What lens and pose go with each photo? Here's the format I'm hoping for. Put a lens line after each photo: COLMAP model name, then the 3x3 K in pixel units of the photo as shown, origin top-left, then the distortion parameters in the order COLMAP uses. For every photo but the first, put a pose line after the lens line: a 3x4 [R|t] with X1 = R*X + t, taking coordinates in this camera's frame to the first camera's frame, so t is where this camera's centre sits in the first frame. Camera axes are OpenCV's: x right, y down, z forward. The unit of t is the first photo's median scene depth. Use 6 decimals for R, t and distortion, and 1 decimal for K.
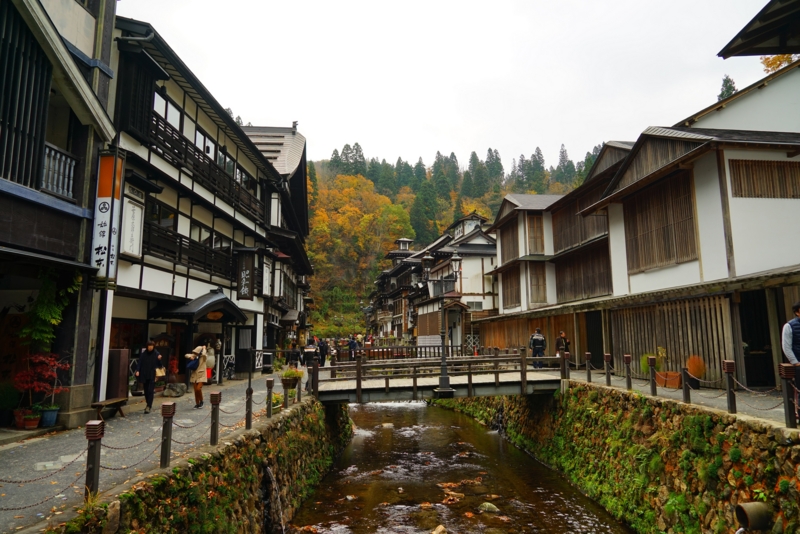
lens RADIAL K [[539.9, 0, 398.0], [0, 539.9, 252.6], [0, 0, 1]] dist [-0.004865, -0.000683]
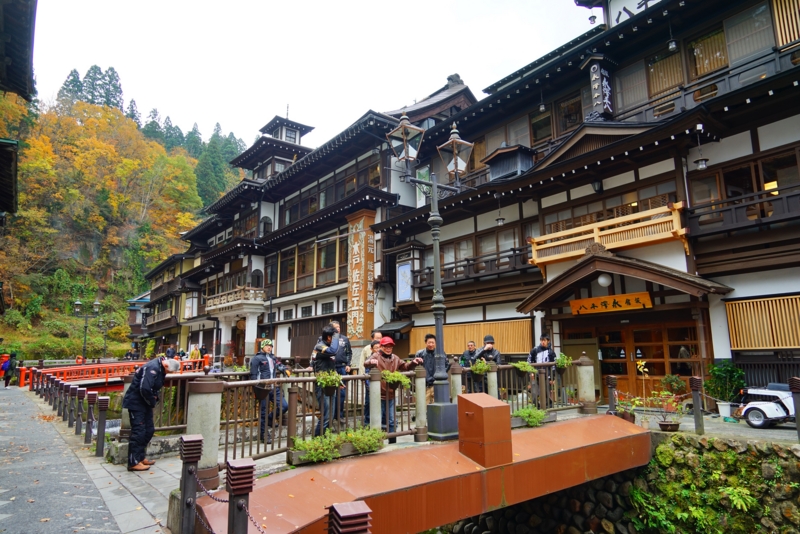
lens RADIAL K [[539.9, 0, 398.0], [0, 539.9, 252.6], [0, 0, 1]] dist [-0.004865, -0.000683]
pose [[0.891256, 0.085369, 0.445392, -0.049071], [-0.069312, 0.996226, -0.052251, 0.048744], [-0.448172, 0.015698, 0.893810, 0.311627]]
